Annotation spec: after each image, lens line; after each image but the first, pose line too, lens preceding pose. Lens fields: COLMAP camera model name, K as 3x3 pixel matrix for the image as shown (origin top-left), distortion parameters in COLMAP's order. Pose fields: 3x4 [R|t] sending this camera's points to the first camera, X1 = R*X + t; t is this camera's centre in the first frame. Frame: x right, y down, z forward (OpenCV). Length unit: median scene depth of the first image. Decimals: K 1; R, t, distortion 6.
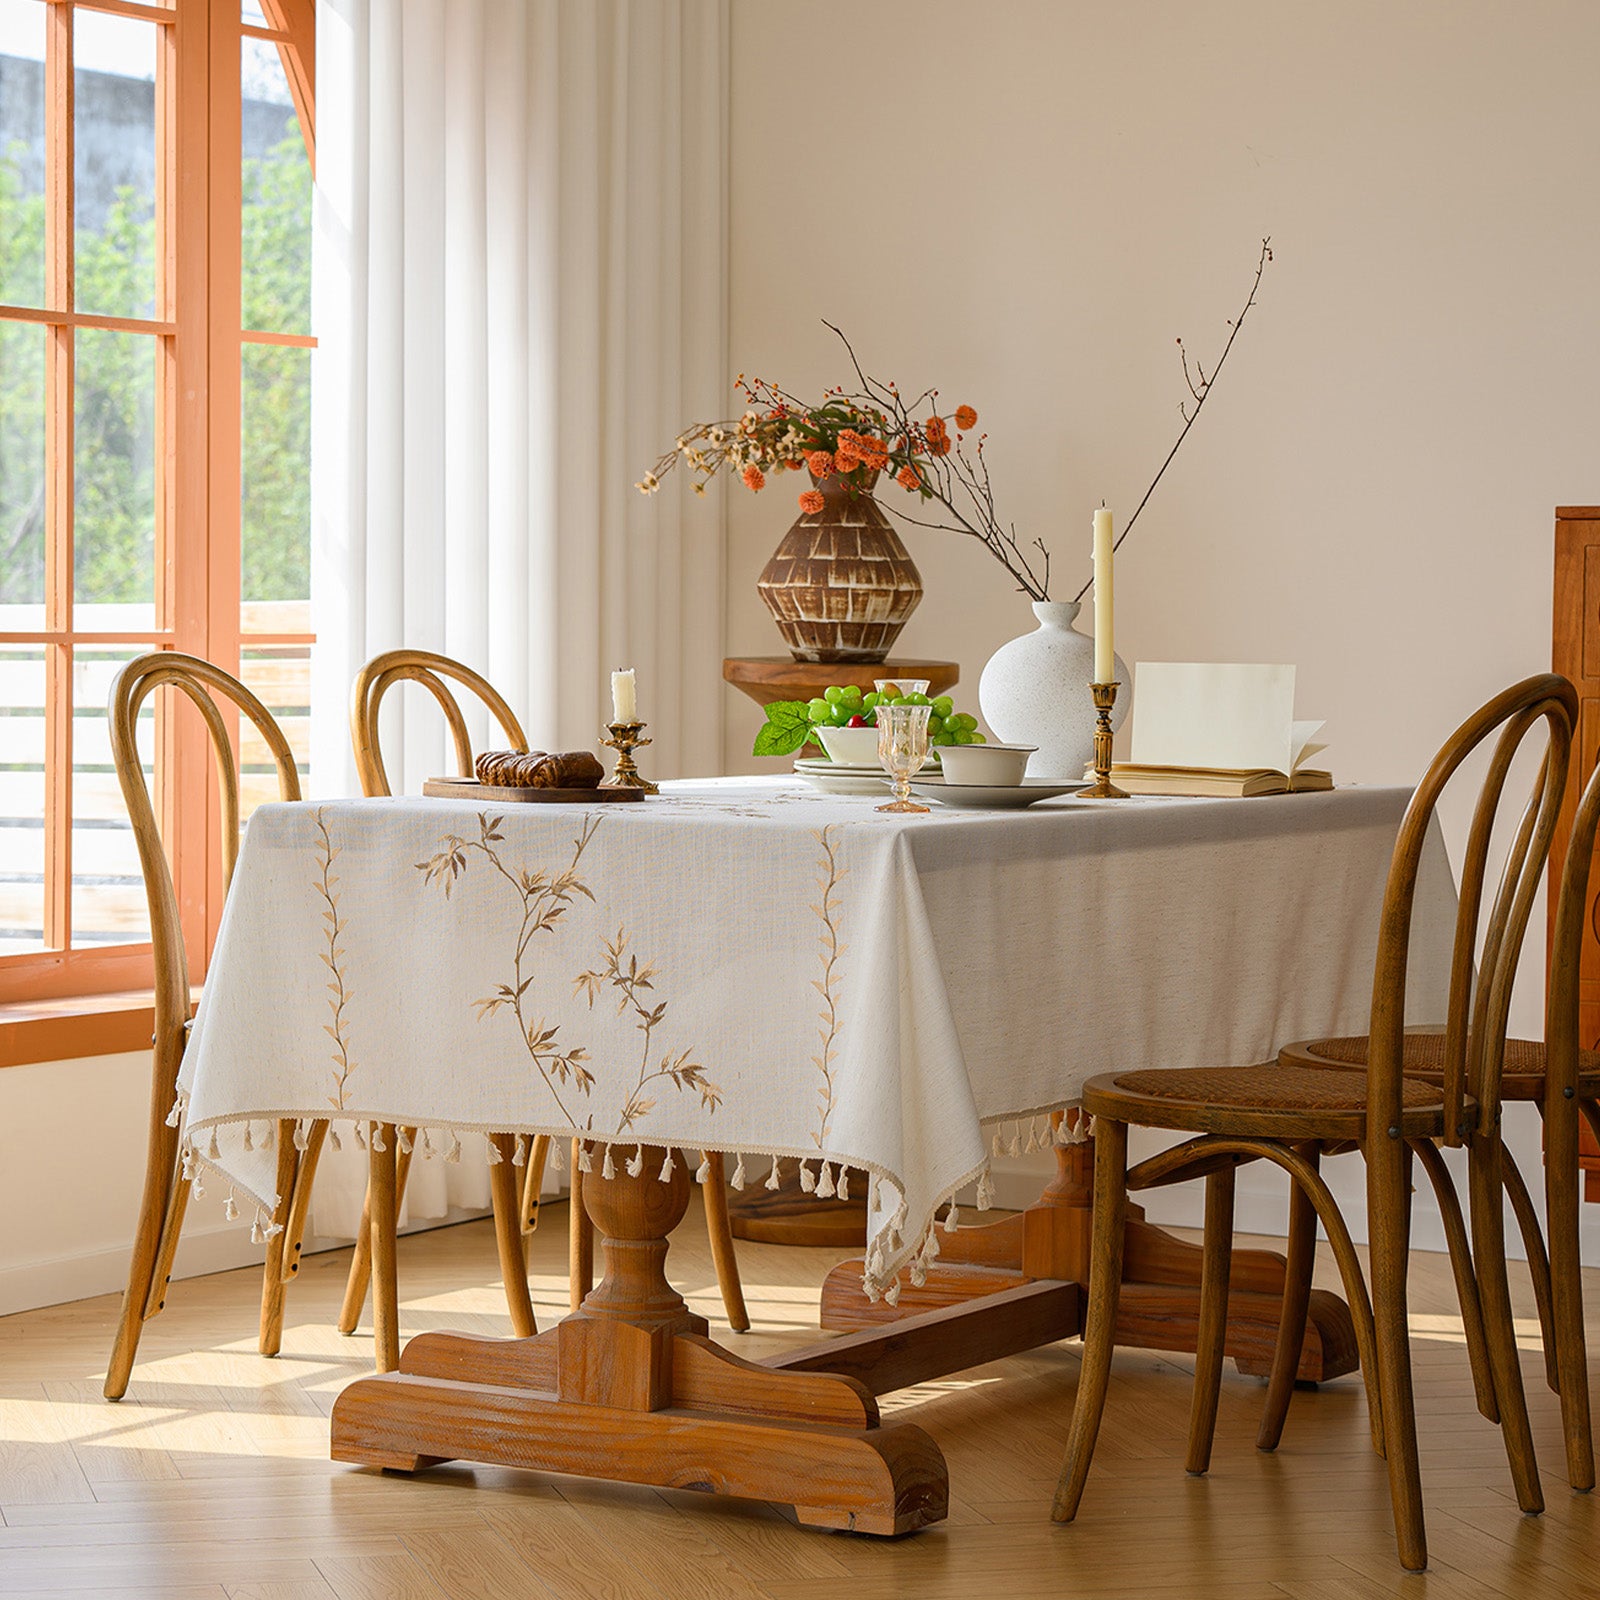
lens RADIAL K [[4253.2, 0, 703.2], [0, 4253.2, 900.6], [0, 0, 1]] dist [-0.005322, 0.000000]
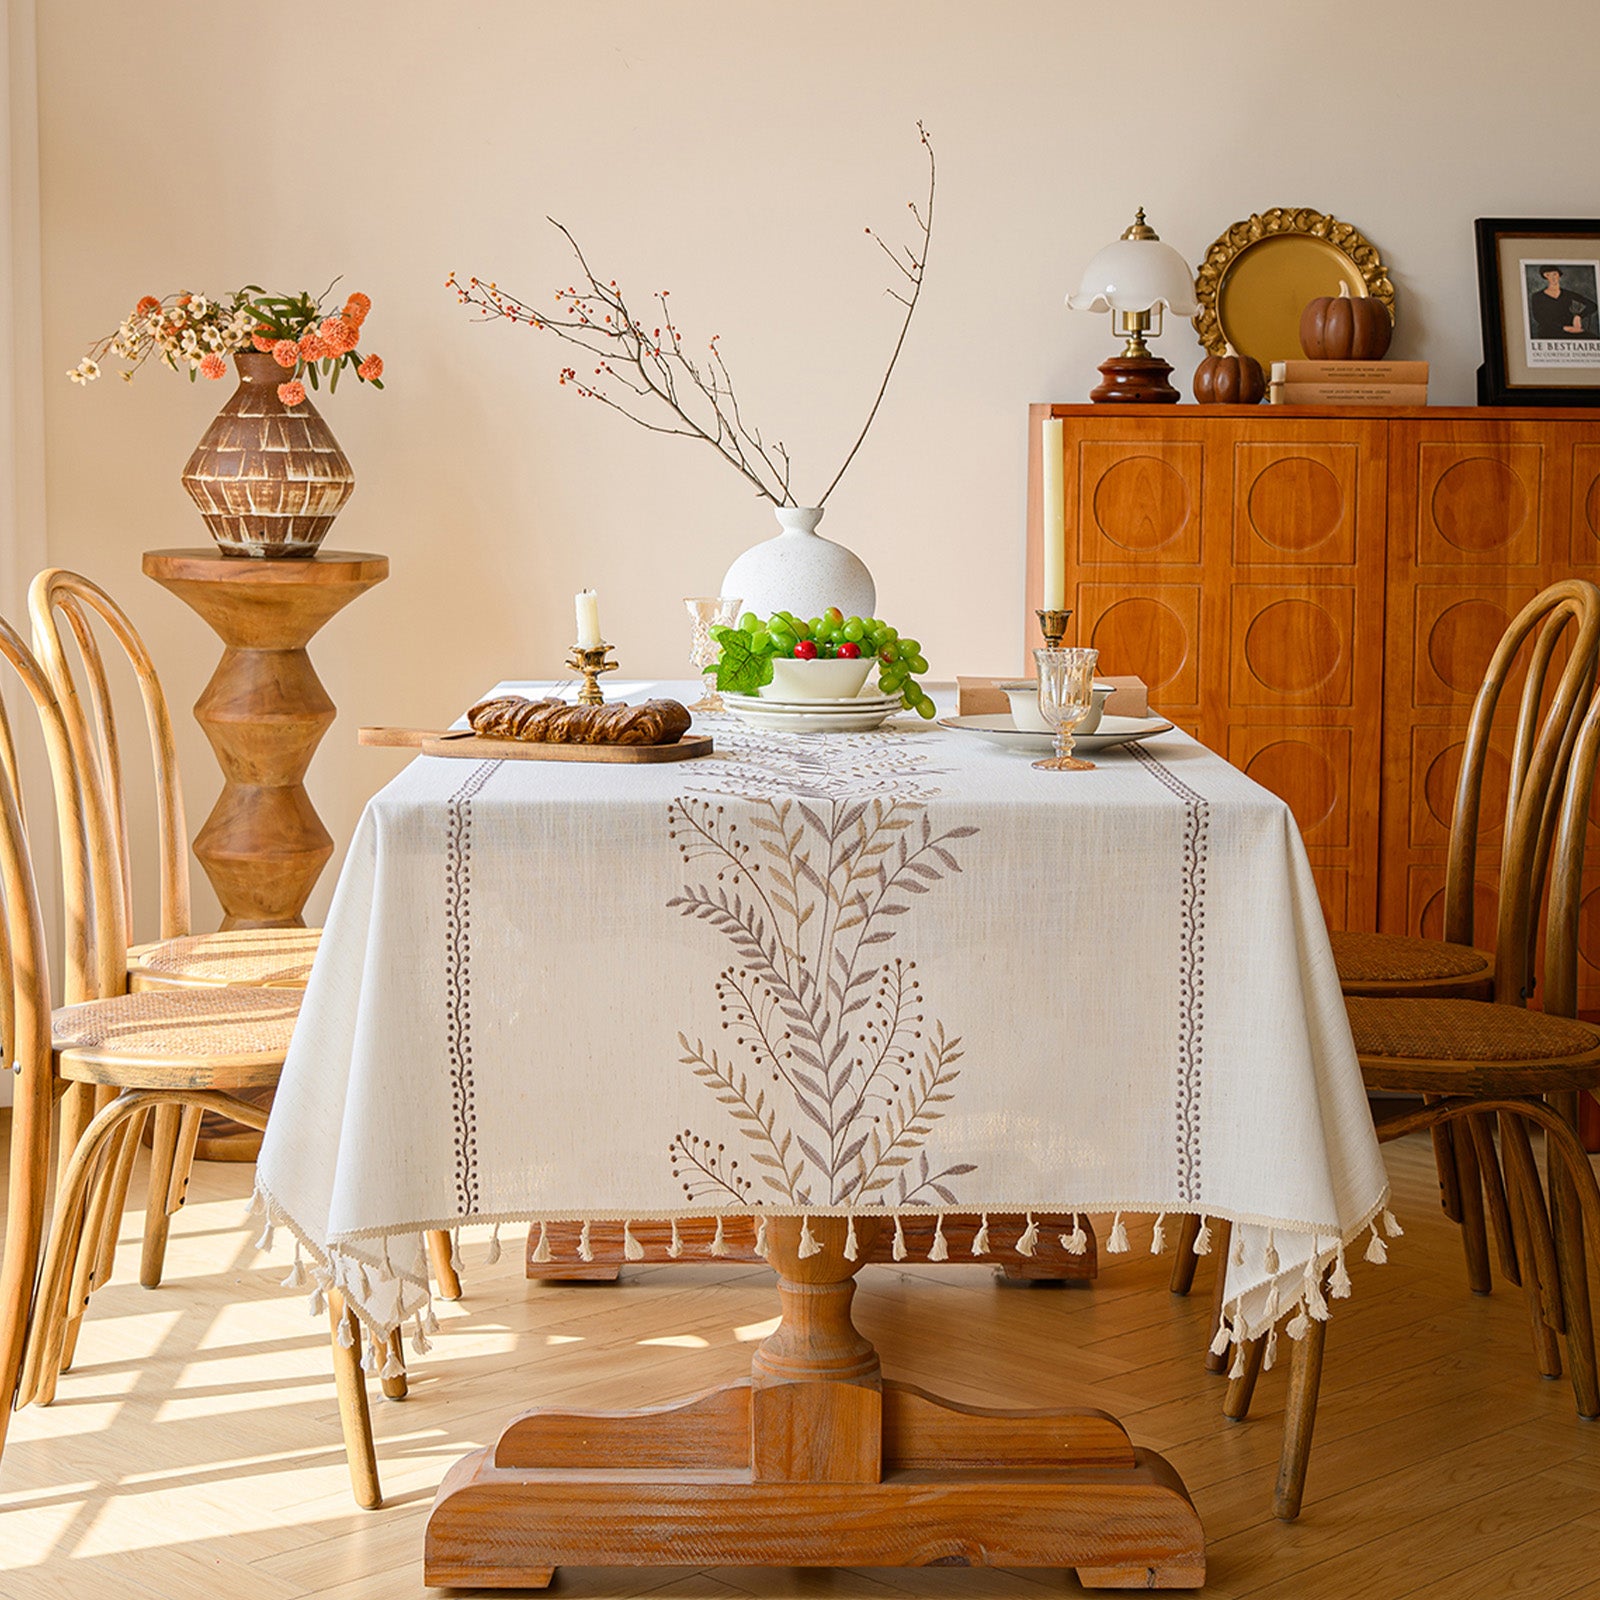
lens RADIAL K [[3154.6, 0, 785.4], [0, 3154.6, 712.3], [0, 0, 1]] dist [0.020814, 0.000000]
pose [[0.852095, -0.050183, 0.520976, -0.339969], [0.038683, 0.998709, 0.032931, -0.054902], [-0.521956, -0.007908, 0.852936, 0.447870]]
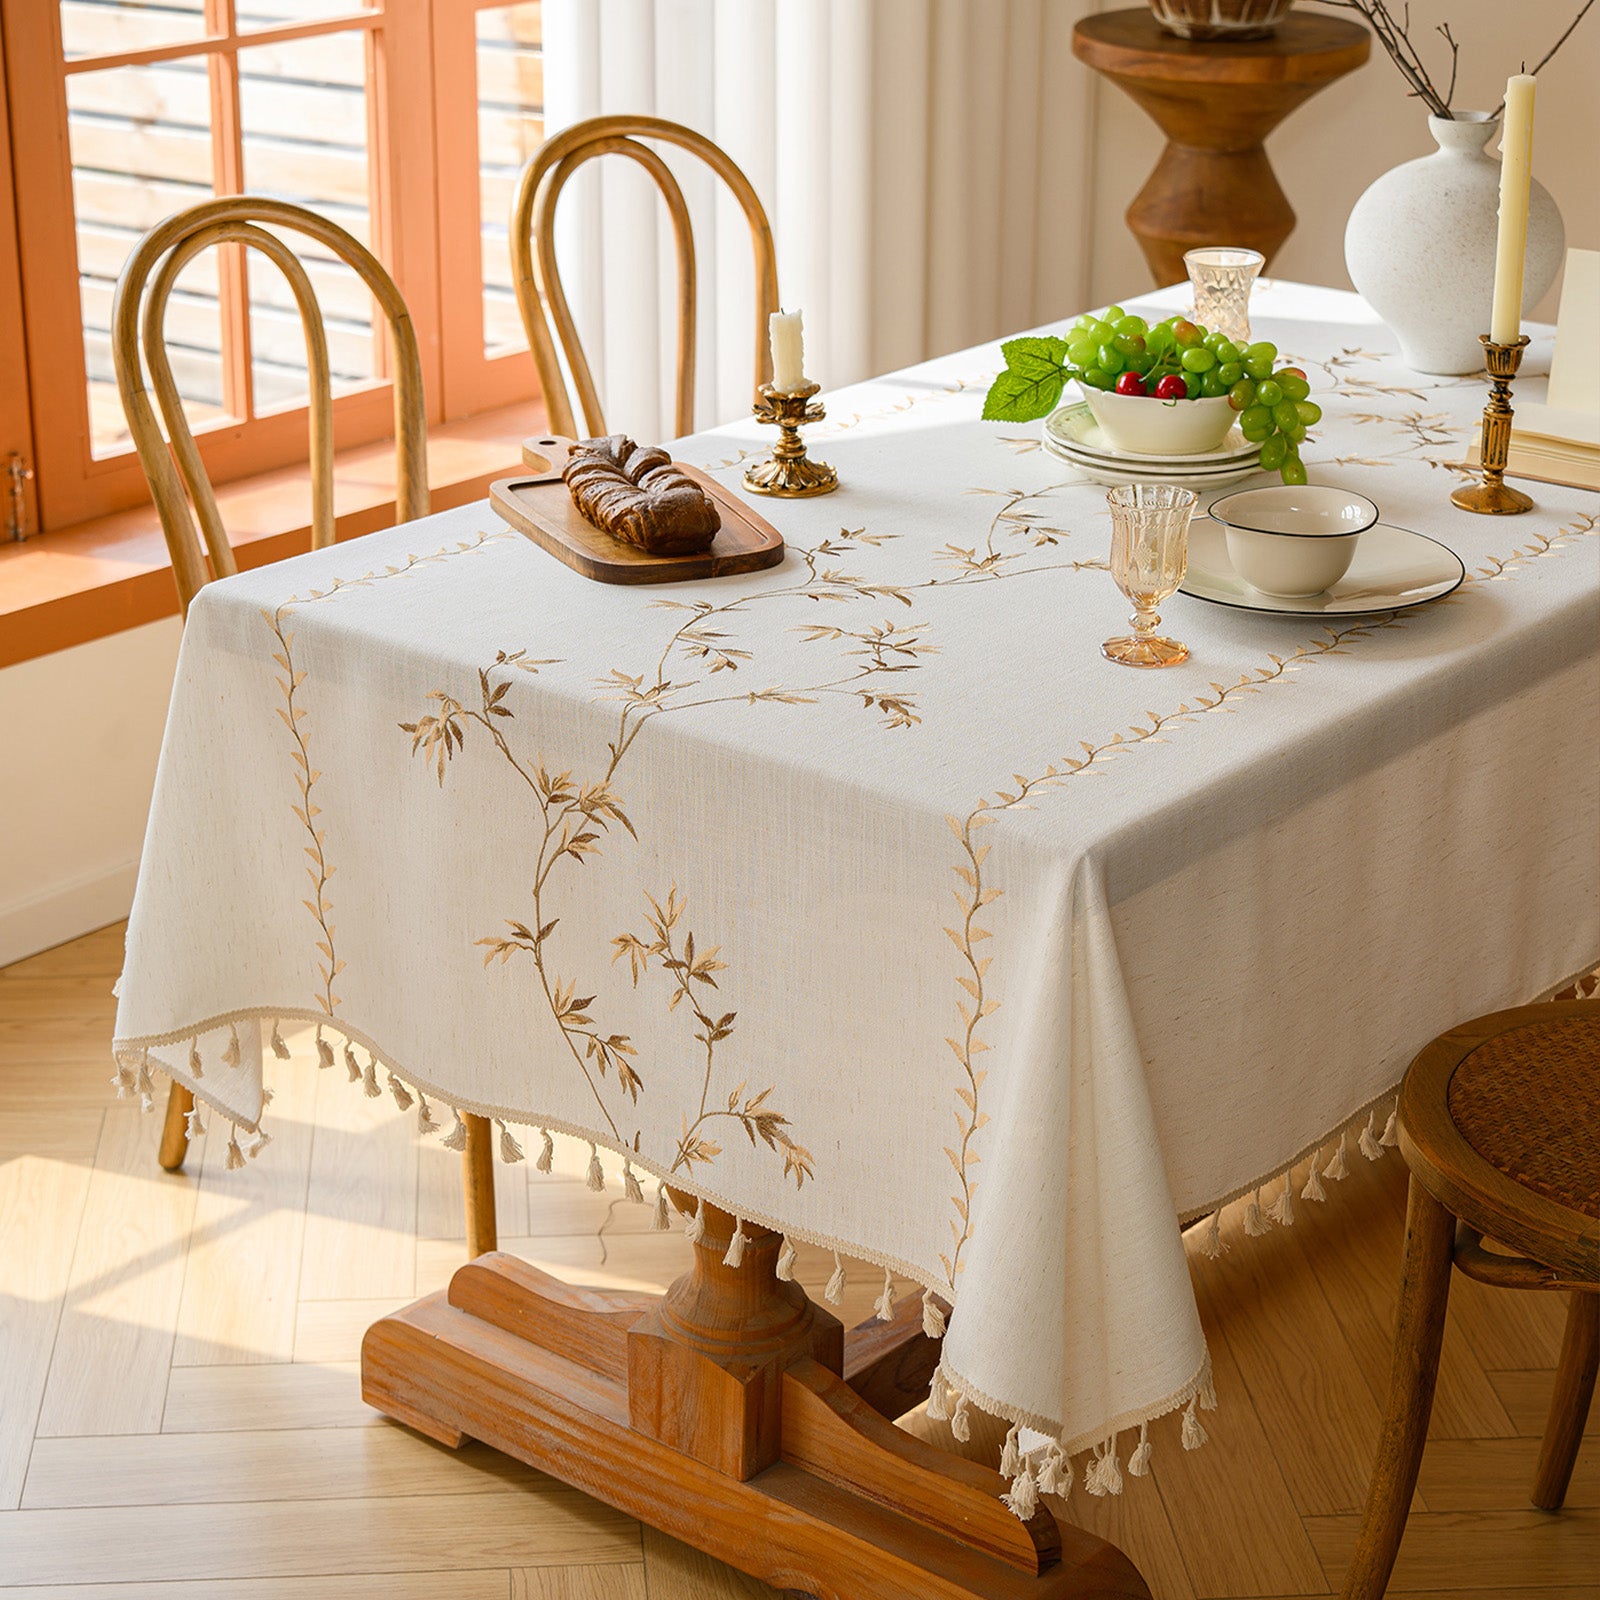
lens RADIAL K [[3293.4, 0, 669.0], [0, 3293.4, 802.0], [0, 0, 1]] dist [-0.004713, 0.000000]
pose [[0.983824, 0.050998, -0.171727, 0.061059], [0.003567, 0.952855, 0.303406, -0.147435], [0.179104, -0.299111, 0.937259, 0.498050]]
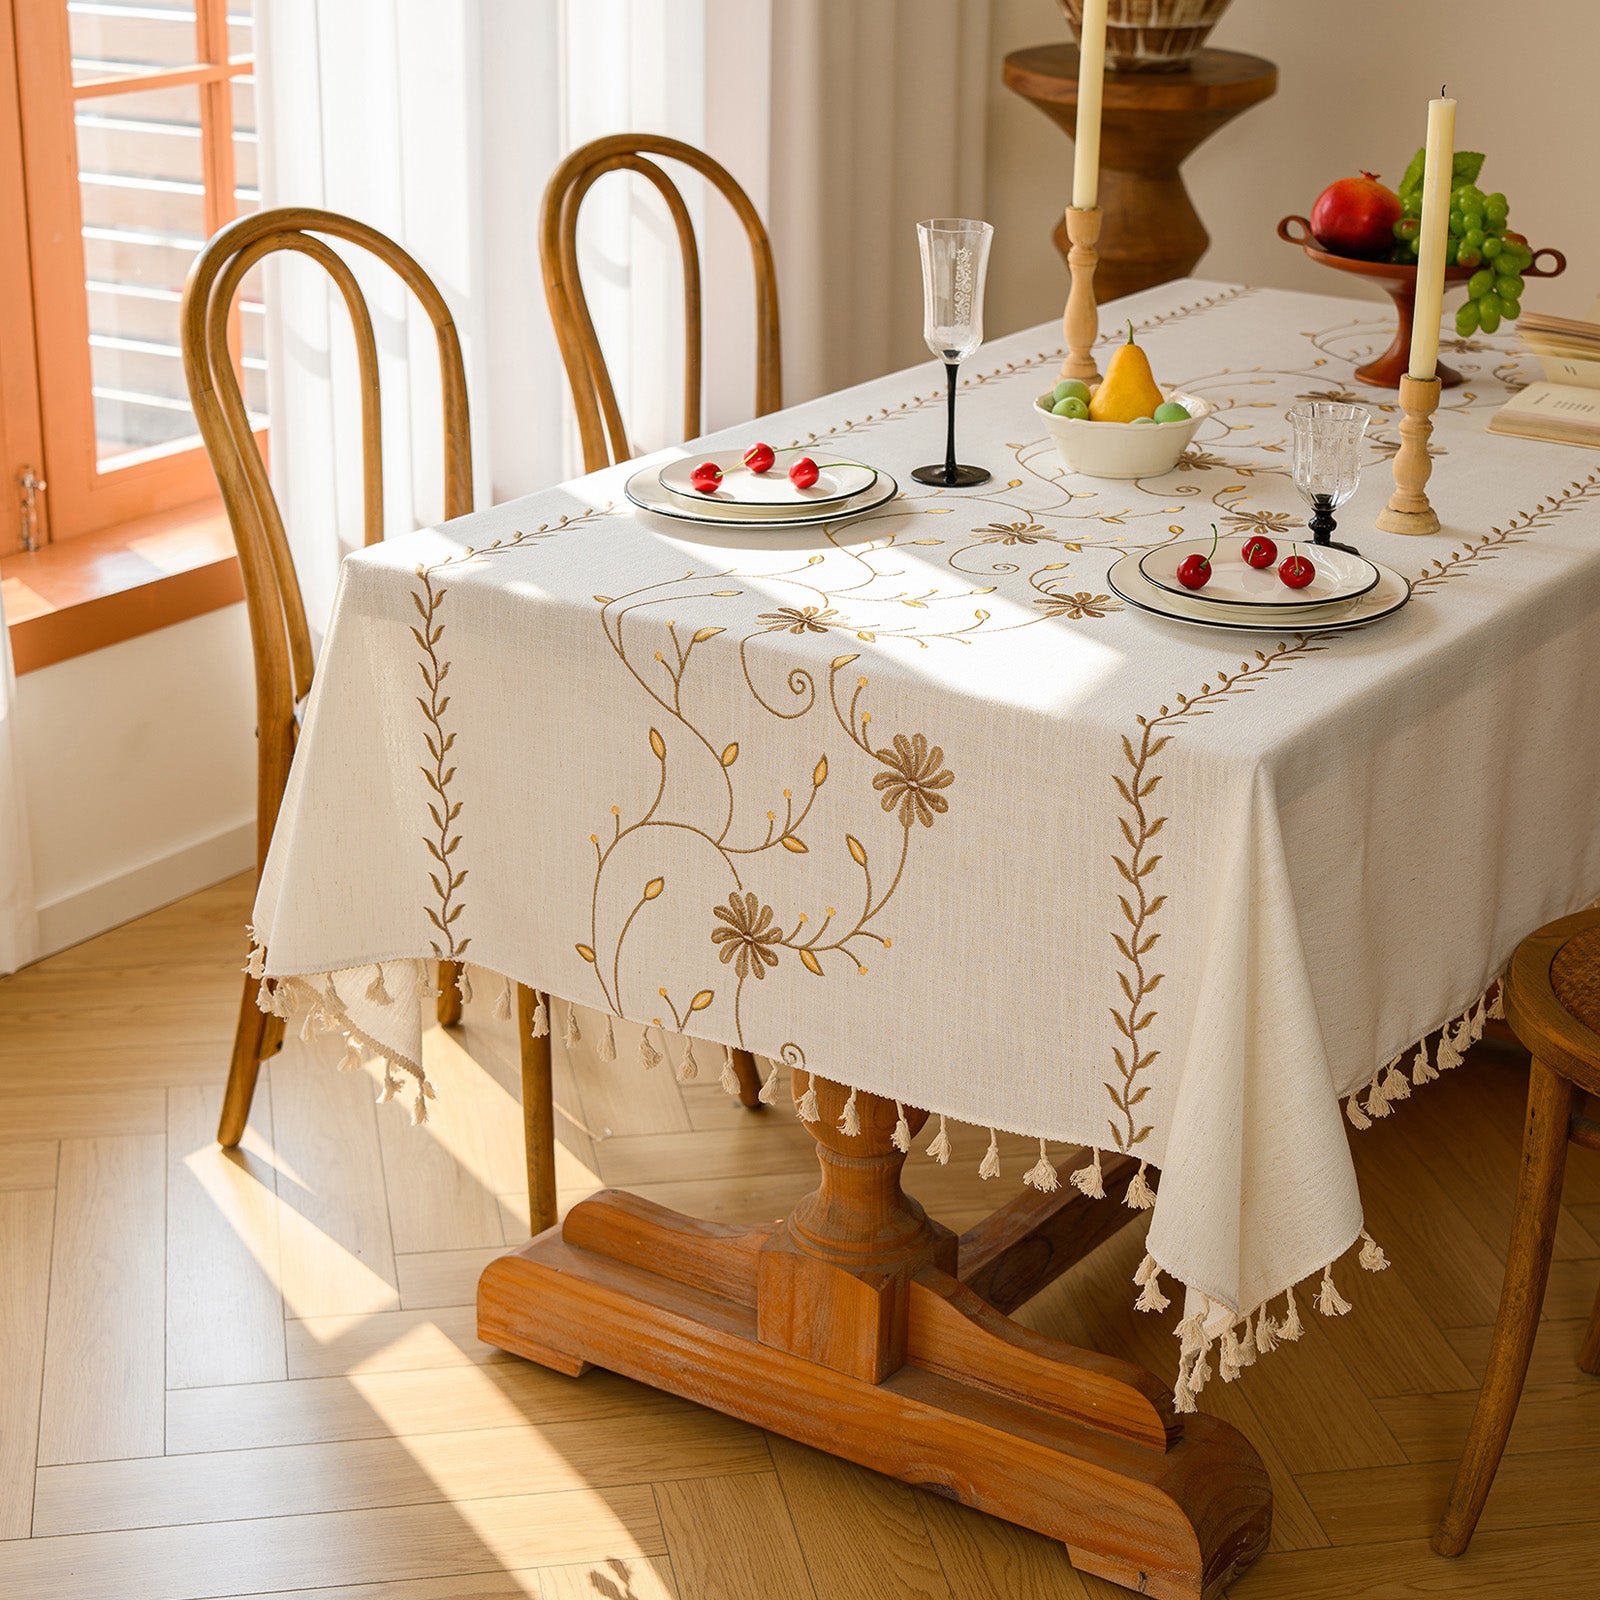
lens RADIAL K [[3187.1, 0, 806.2], [0, 3187.1, 783.9], [0, 0, 1]] dist [0.002754, 0.000000]
pose [[0.998414, 0.020817, -0.052300, 0.002258], [-0.005253, 0.959507, 0.281635, -0.135801], [0.056045, -0.280914, 0.958095, 0.467729]]
